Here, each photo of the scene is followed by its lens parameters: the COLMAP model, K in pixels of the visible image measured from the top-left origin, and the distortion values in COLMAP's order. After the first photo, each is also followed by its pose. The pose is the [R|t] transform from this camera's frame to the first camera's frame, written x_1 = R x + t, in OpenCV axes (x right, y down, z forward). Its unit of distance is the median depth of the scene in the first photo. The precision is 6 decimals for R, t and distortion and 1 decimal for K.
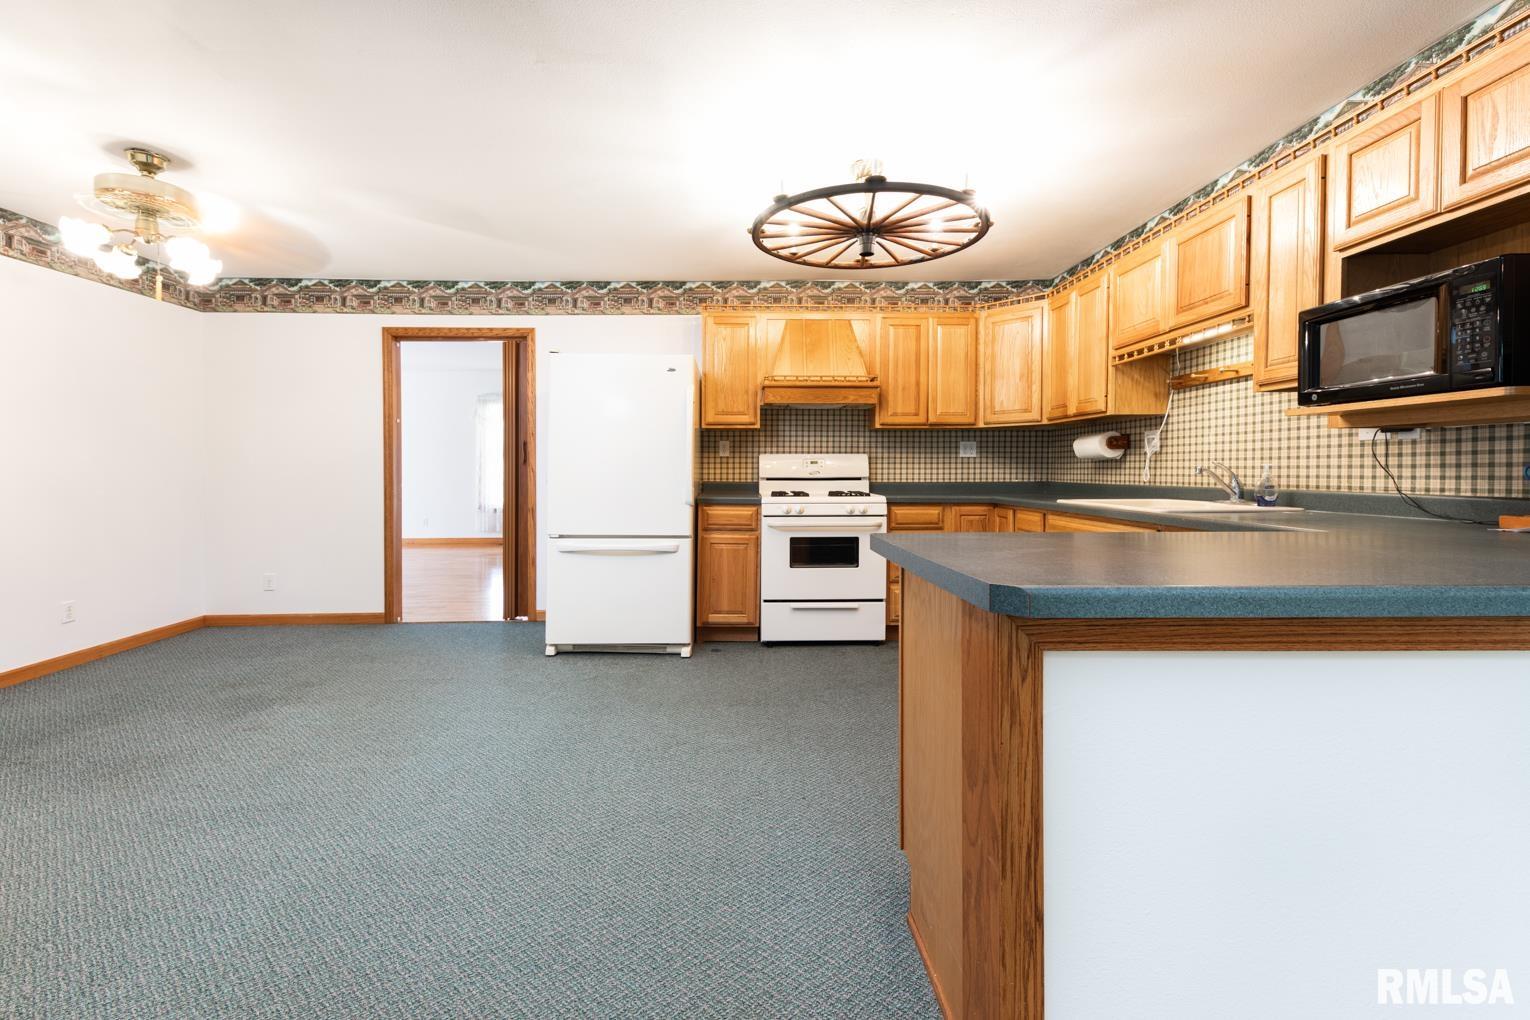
lens RADIAL K [[640.3, 0, 734.5], [0, 640.3, 478.5], [0, 0, 1]] dist [0.009043, -0.002512]
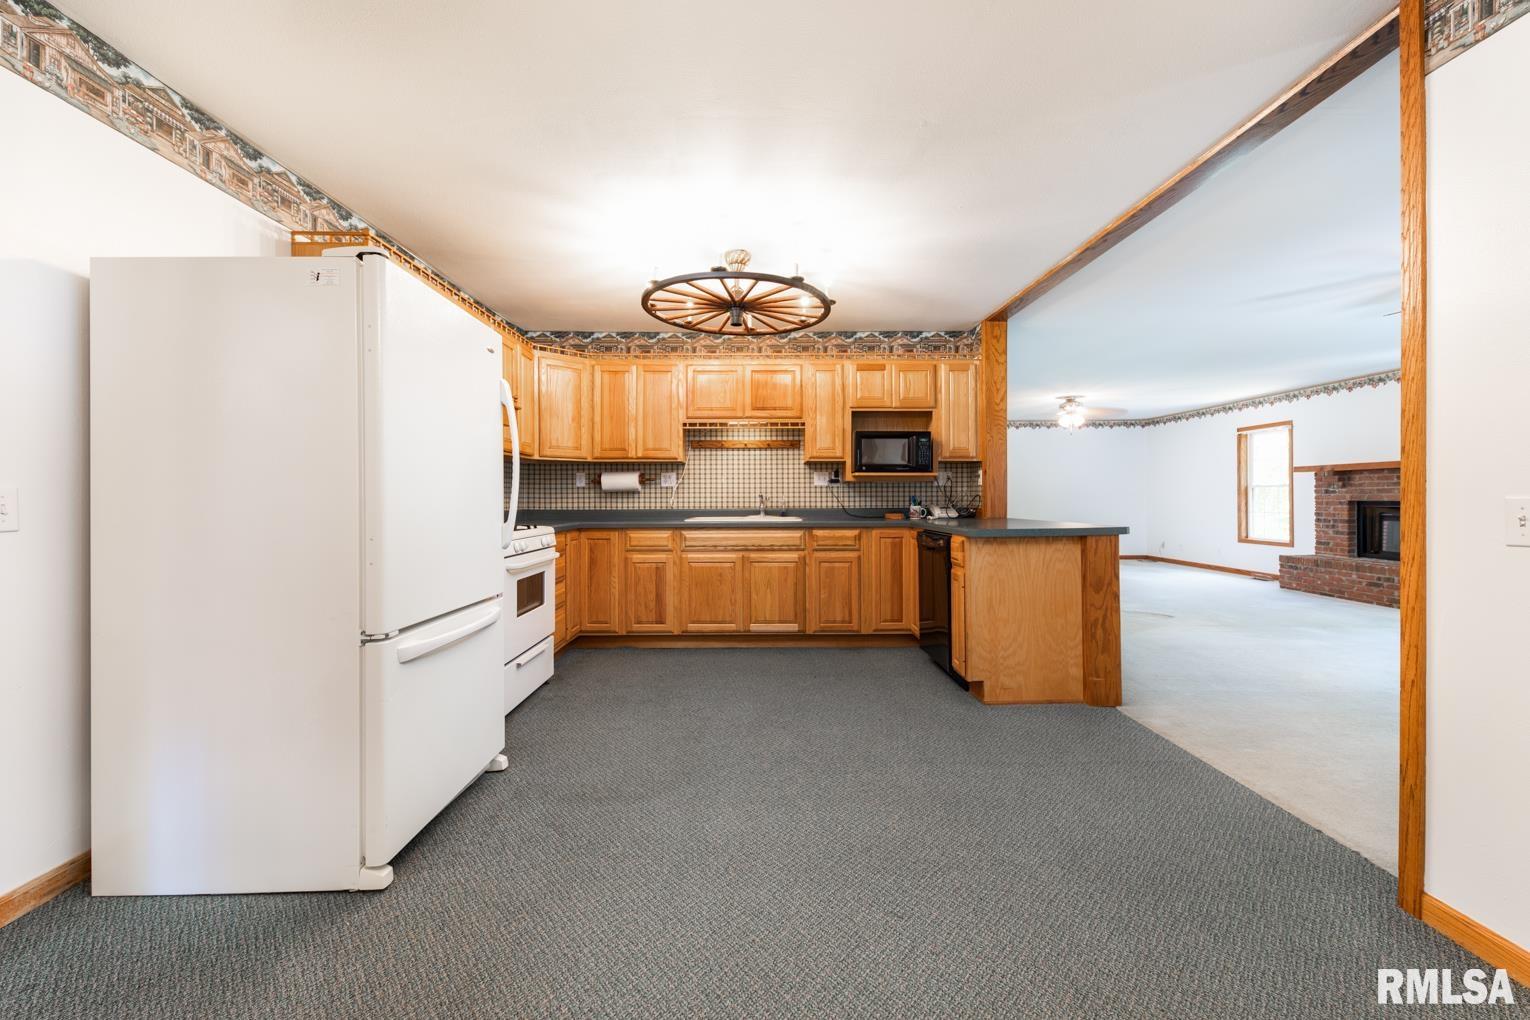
lens RADIAL K [[625.1, 0, 776.7], [0, 625.1, 500.4], [0, 0, 1]] dist [0.001721, -0.001300]
pose [[-0.009748, -0.001391, 0.999952, -0.719405], [0.016464, 0.999863, 0.001551, -0.007033], [-0.999817, 0.016478, -0.009724, 0.673358]]
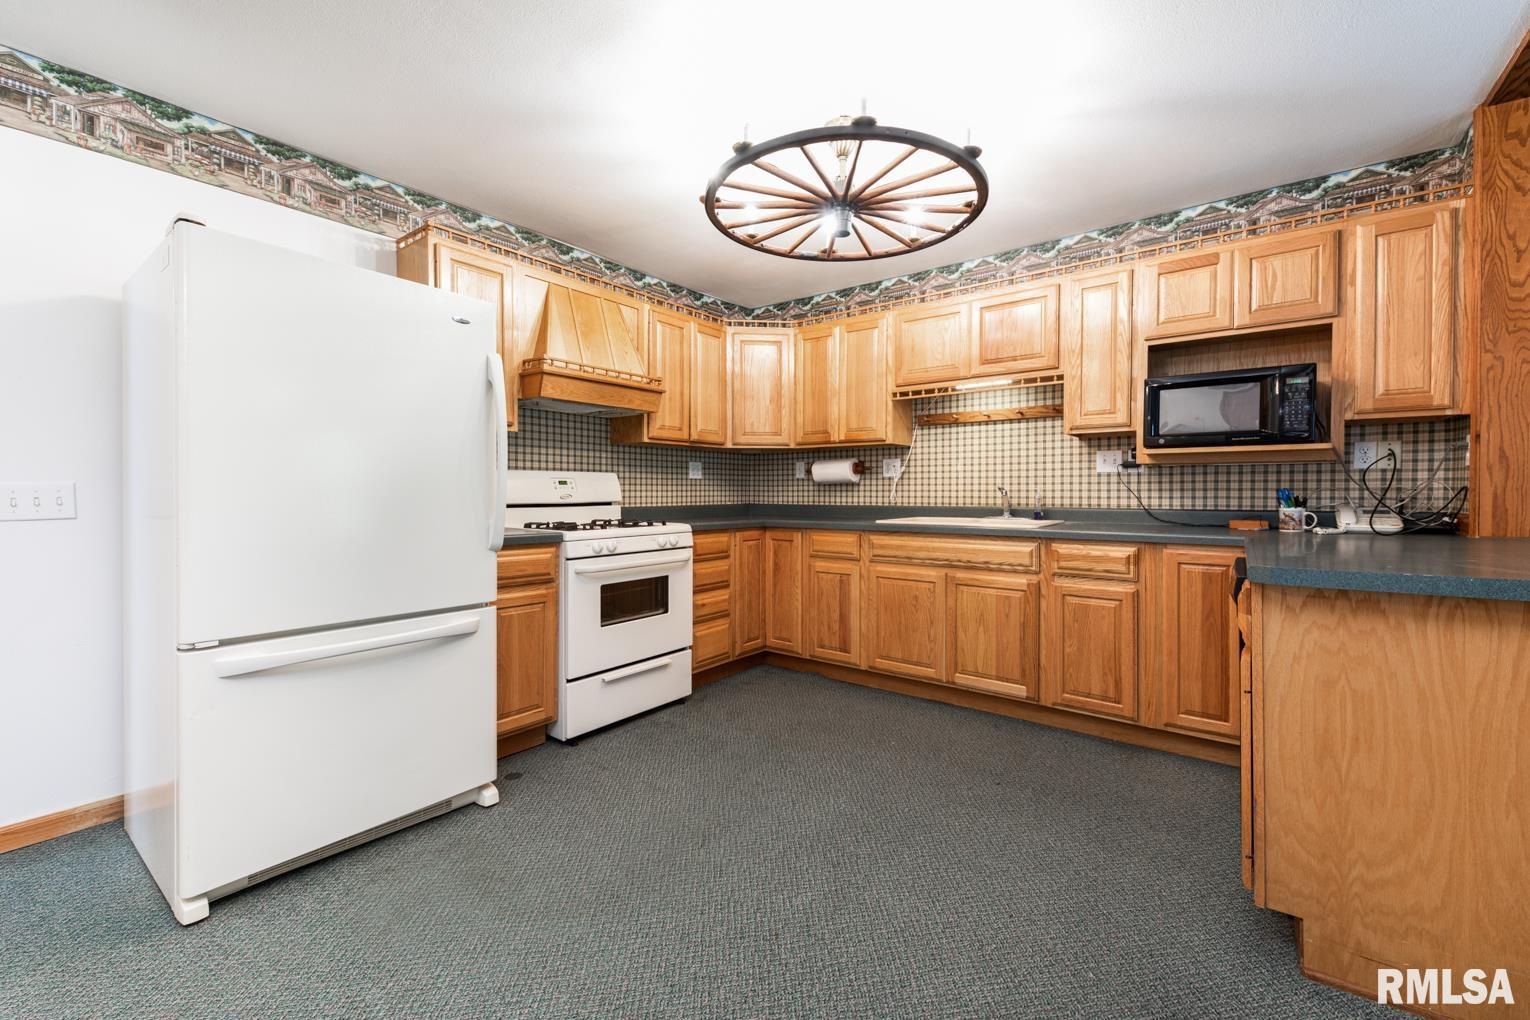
lens RADIAL K [[640.3, 0, 762.7], [0, 640.3, 503.5], [0, 0, 1]] dist [0.009043, -0.002512]
pose [[0.618501, -0.013897, 0.785661, -0.368768], [0.010320, 0.999901, 0.009562, -0.006213], [-0.785716, 0.002194, 0.618583, 0.406342]]
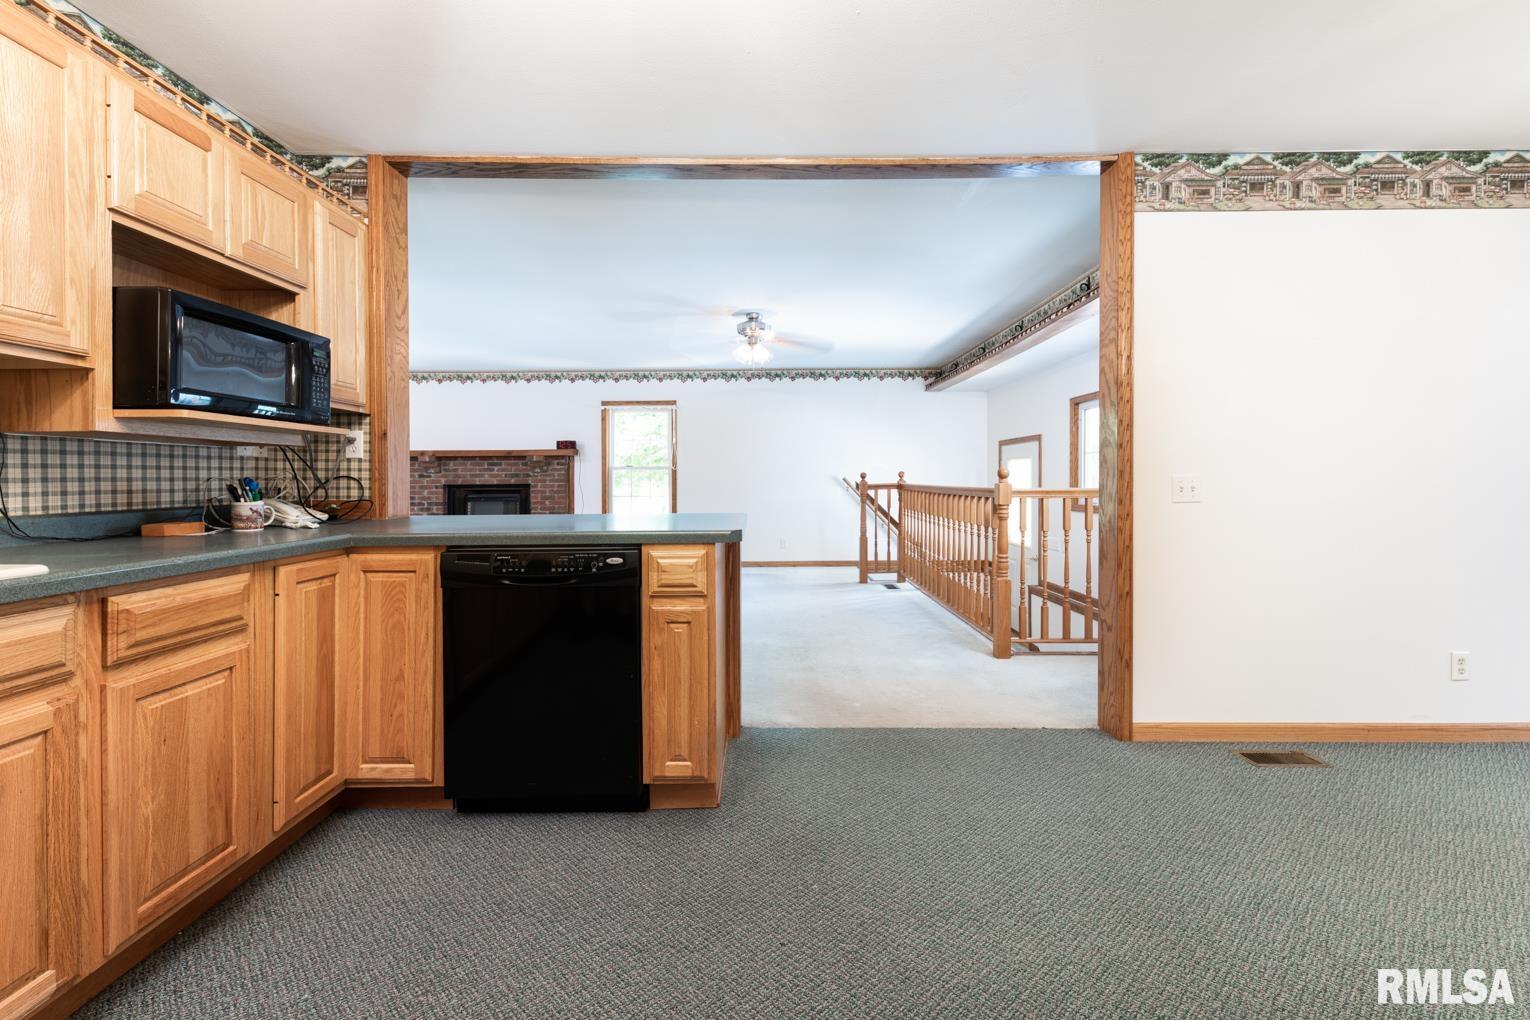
lens RADIAL K [[625.1, 0, 719.4], [0, 625.1, 489.4], [0, 0, 1]] dist [0.001721, -0.001300]
pose [[-0.999628, 0.009194, 0.025681, 0.085627], [0.009983, 0.999477, 0.030757, -0.012143], [-0.025385, 0.031002, -0.999197, 0.907230]]
